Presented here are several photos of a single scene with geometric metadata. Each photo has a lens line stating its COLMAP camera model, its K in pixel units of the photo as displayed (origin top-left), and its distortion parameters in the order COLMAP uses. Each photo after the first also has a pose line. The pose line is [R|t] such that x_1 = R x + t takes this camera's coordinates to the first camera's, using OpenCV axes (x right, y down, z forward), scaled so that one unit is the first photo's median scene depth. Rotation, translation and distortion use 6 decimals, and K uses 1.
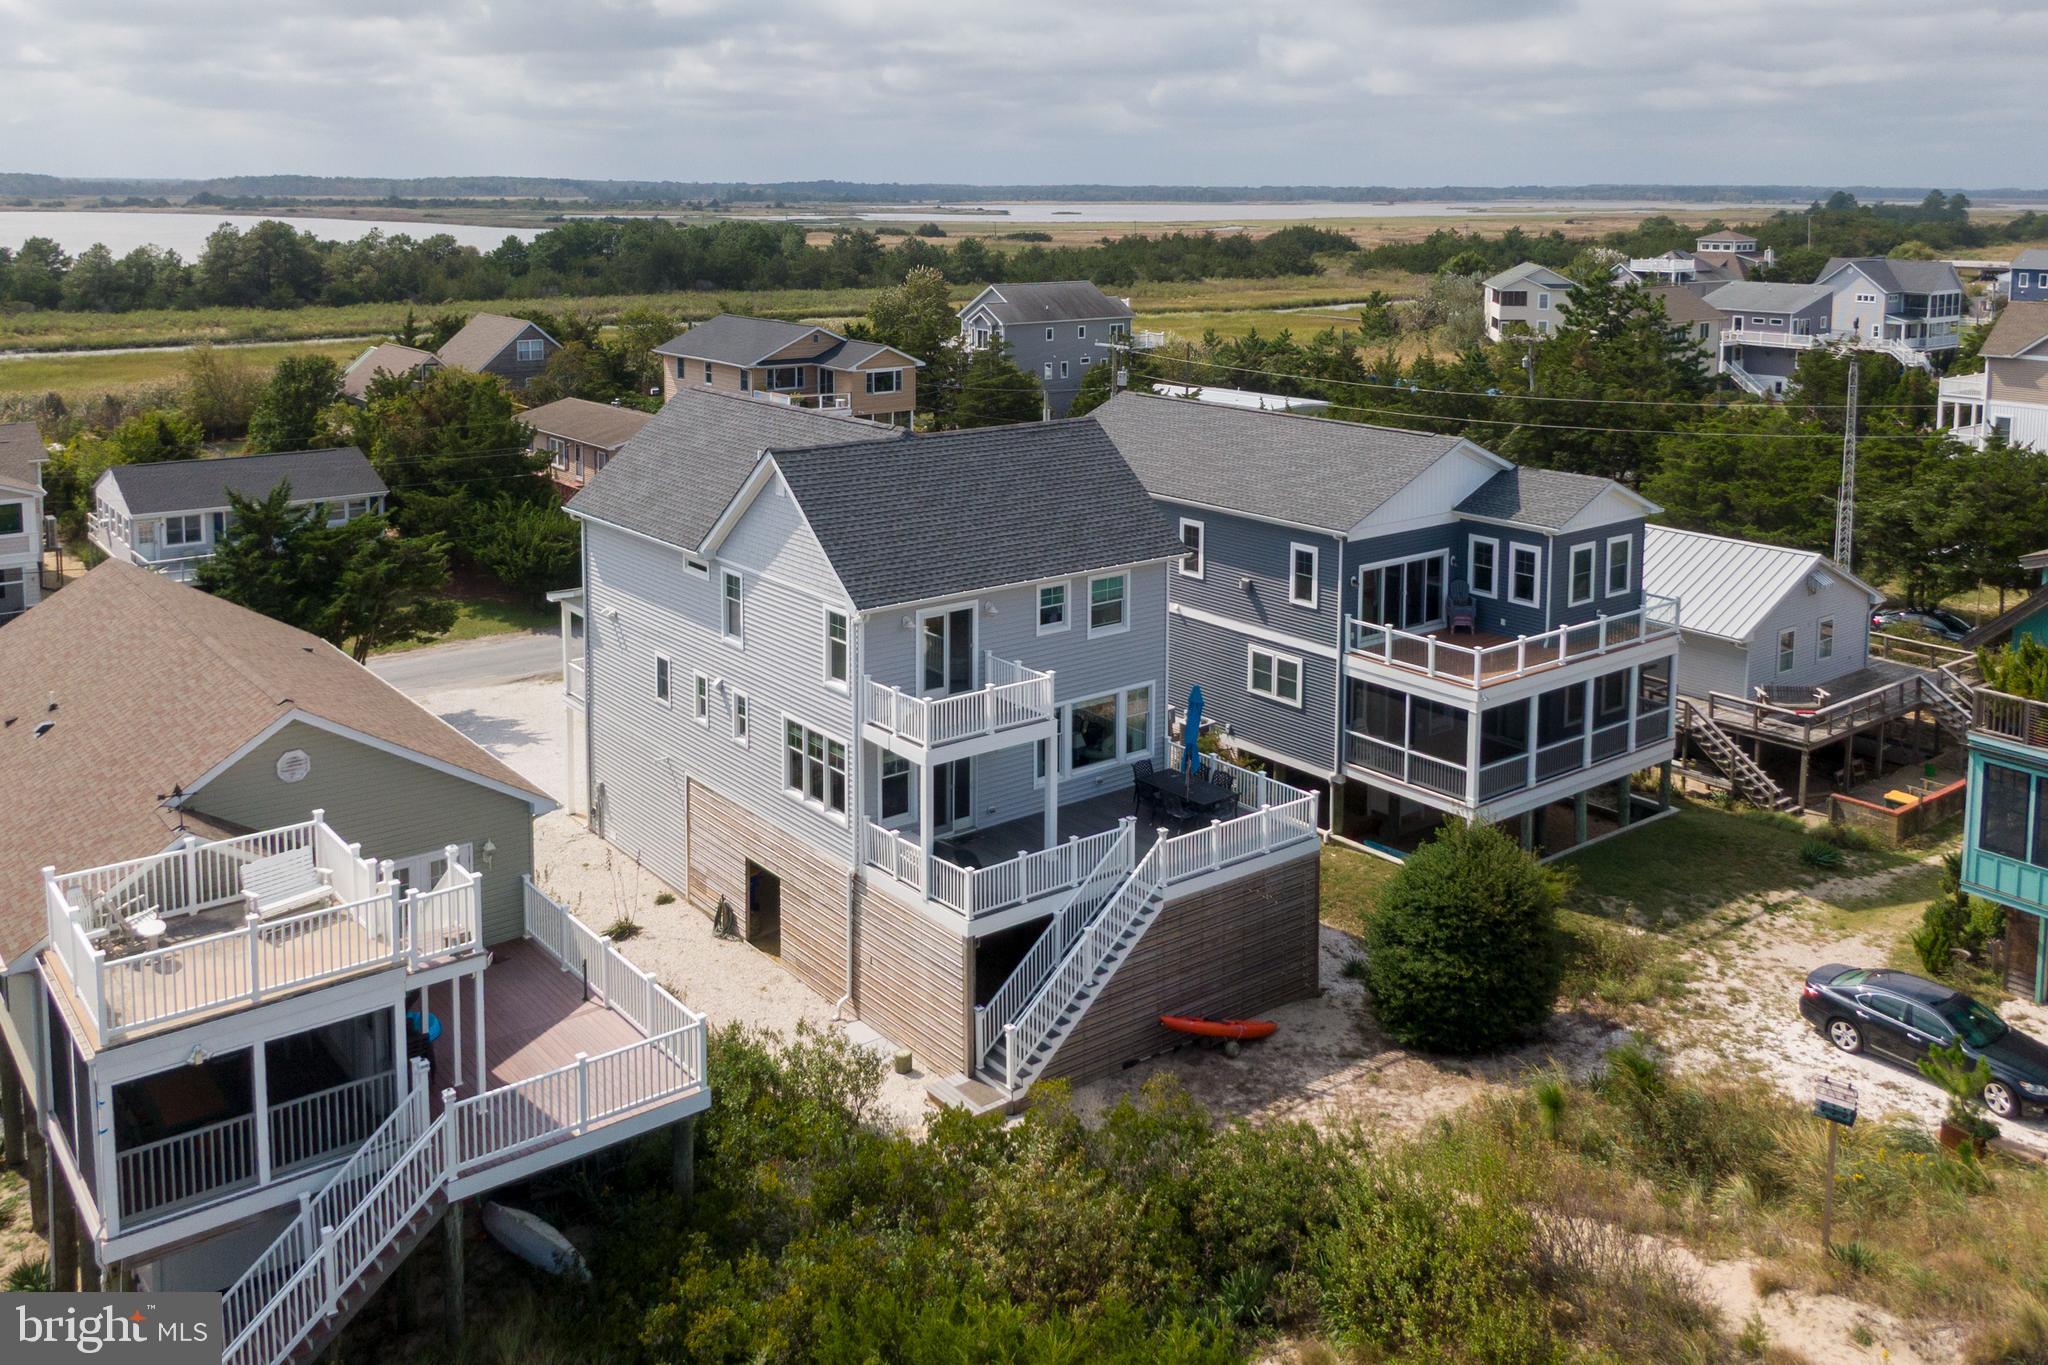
lens RADIAL K [[1698.9, 0, 990.3], [0, 1698.9, 401.5], [0, 0, 1]] dist [0.050018, -0.084226]
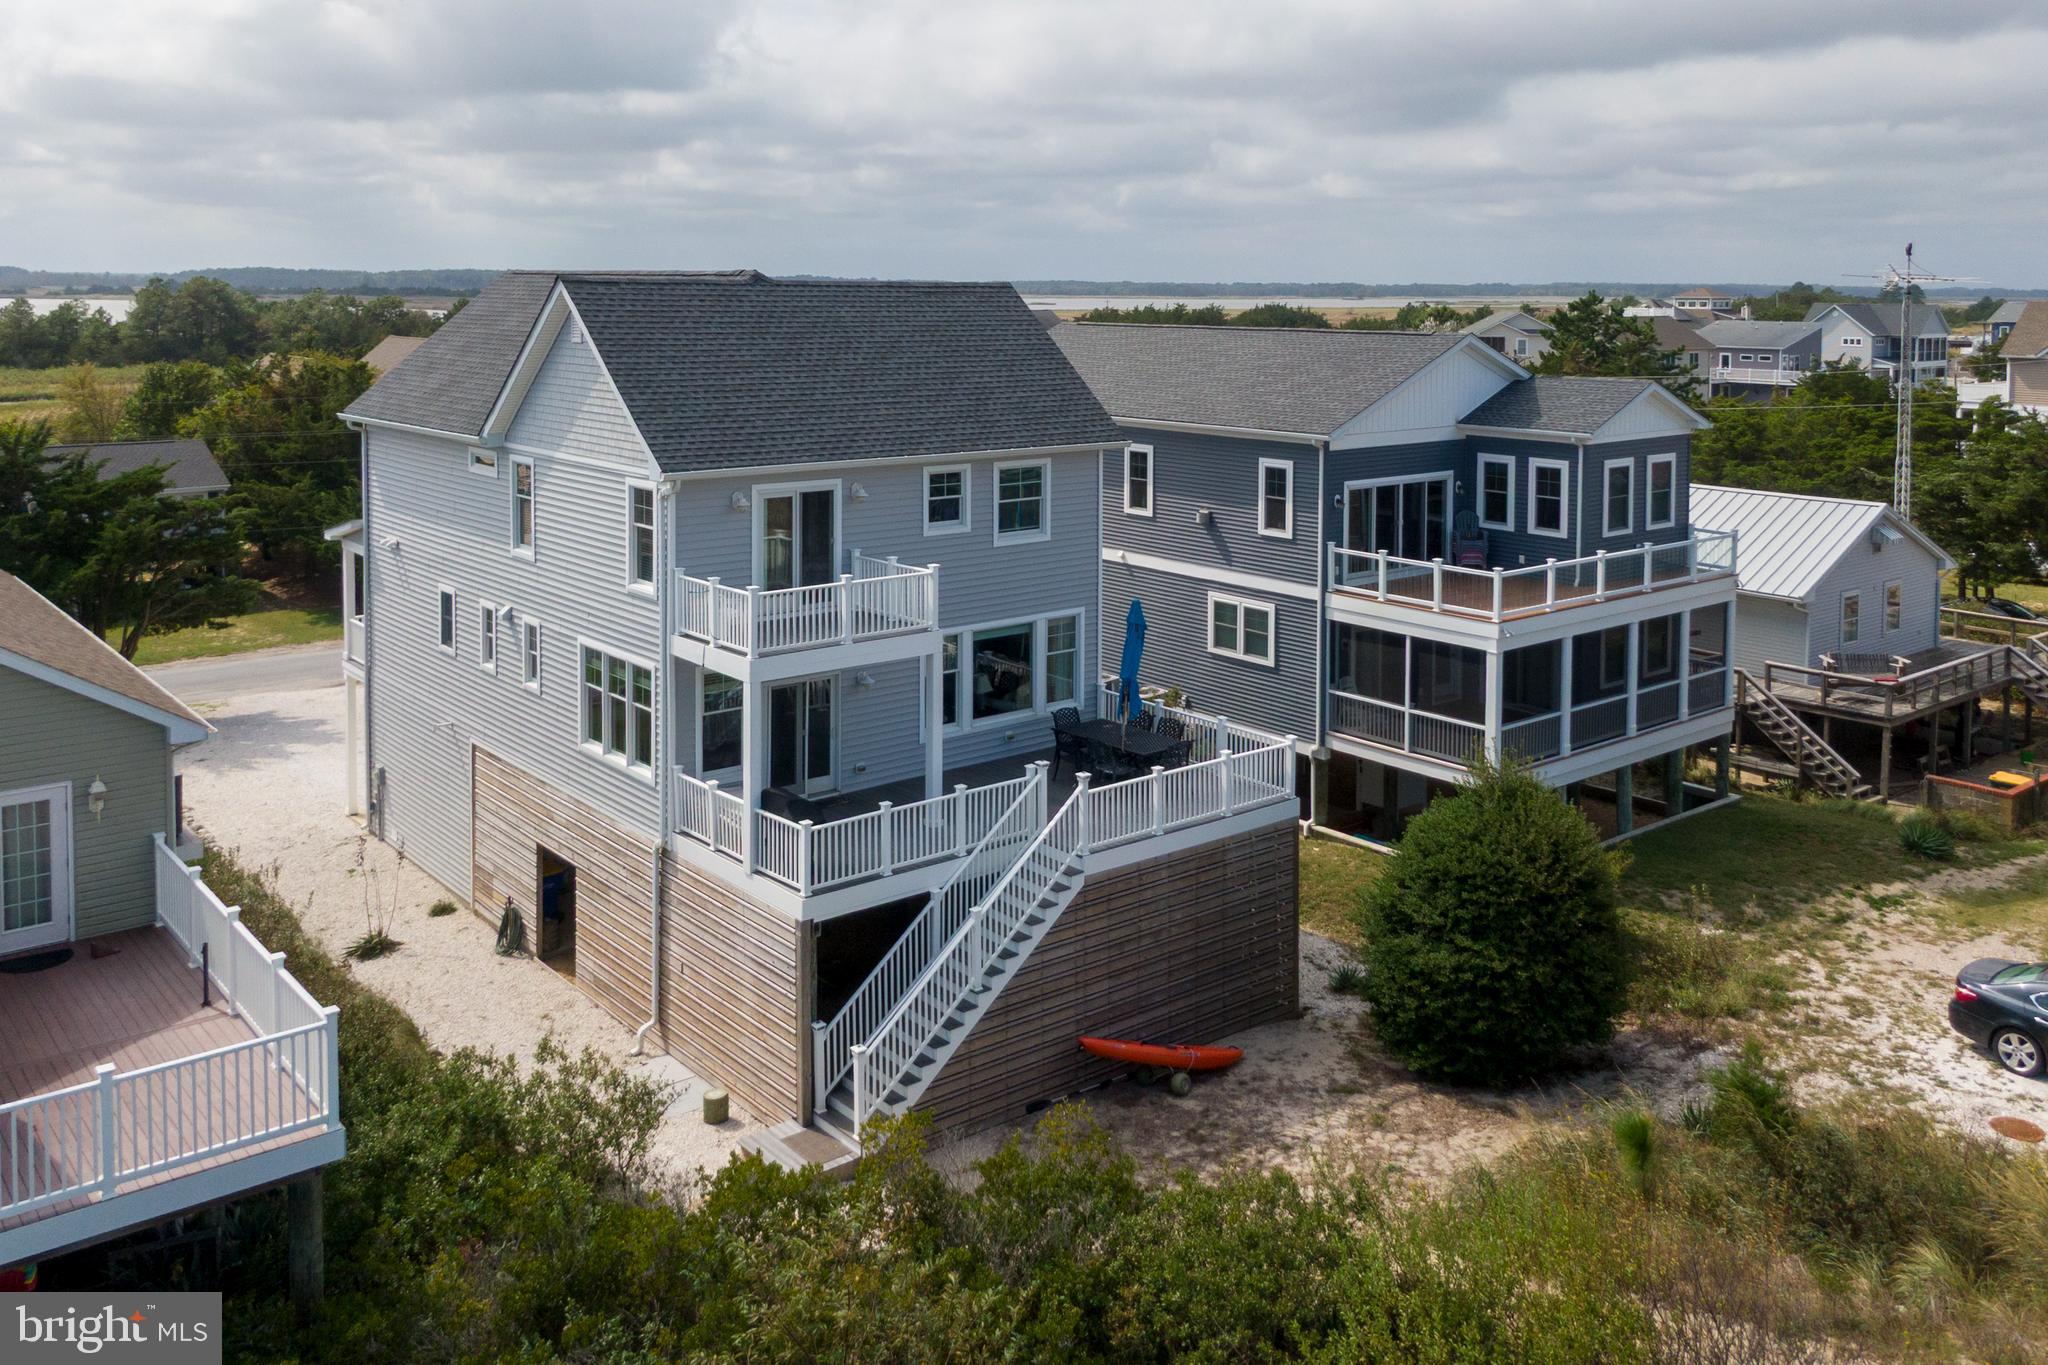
lens RADIAL K [[1689.5, 0, 1024.8], [0, 1689.5, 396.1], [0, 0, 1]] dist [0.040217, -0.061598]
pose [[0.999435, 0.001034, 0.033601, 0.045620], [0.000958, 0.998244, -0.059222, 0.116597], [-0.033603, 0.059221, 0.997679, 0.240069]]
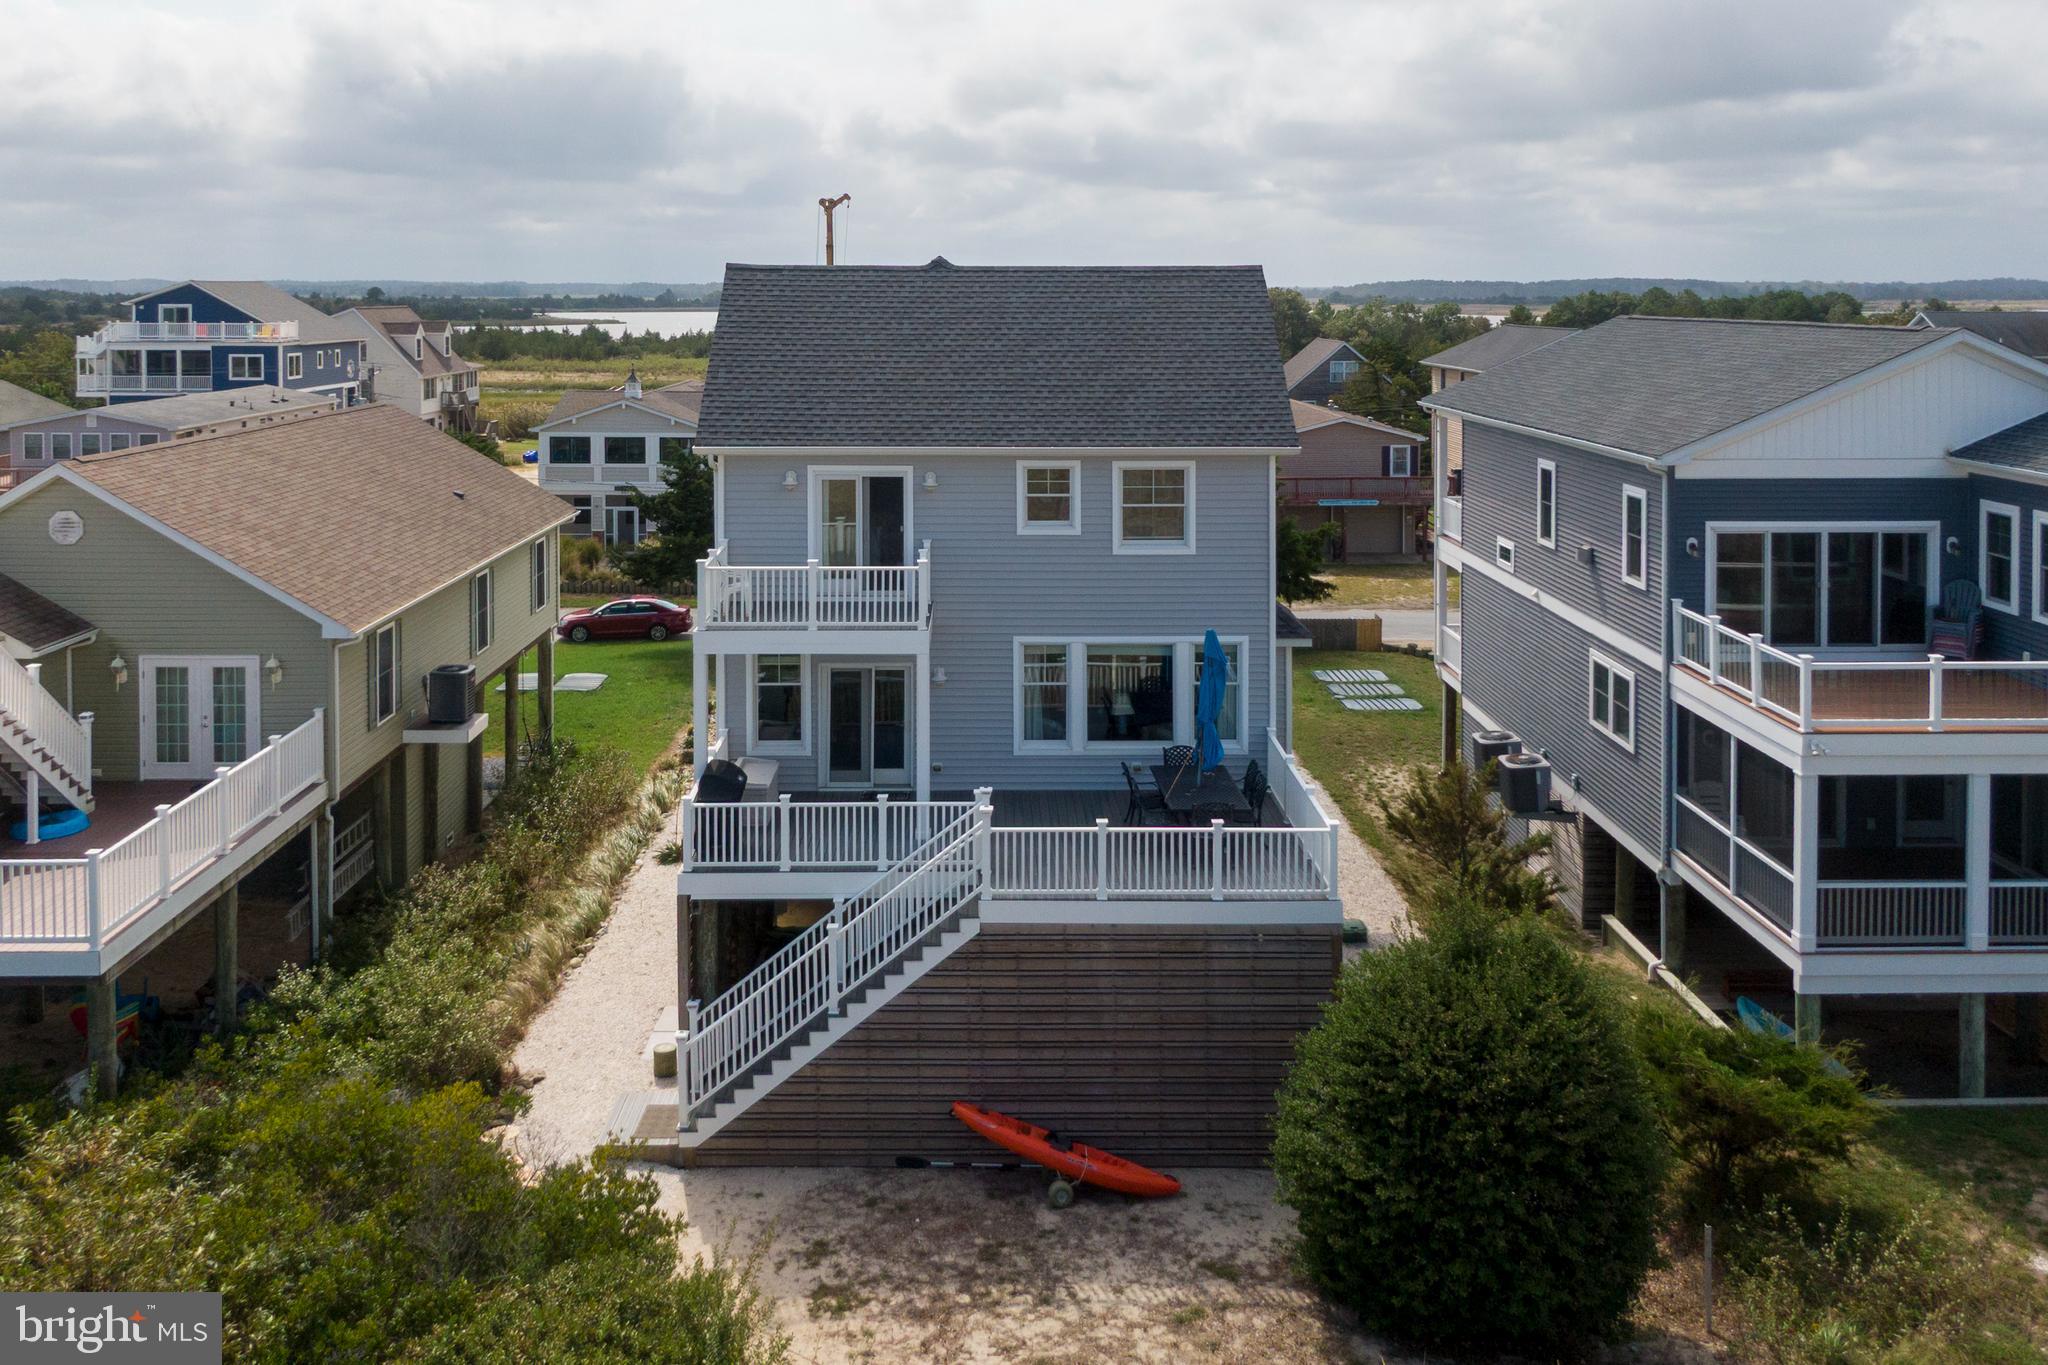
lens RADIAL K [[1628.4, 0, 995.8], [0, 1628.4, 367.9], [0, 0, 1]] dist [0.061446, -0.119086]
pose [[0.796757, 0.022625, -0.603877, 0.413656], [-0.070400, 0.995970, -0.055570, 0.104063], [0.600186, 0.086788, 0.795138, 0.432263]]
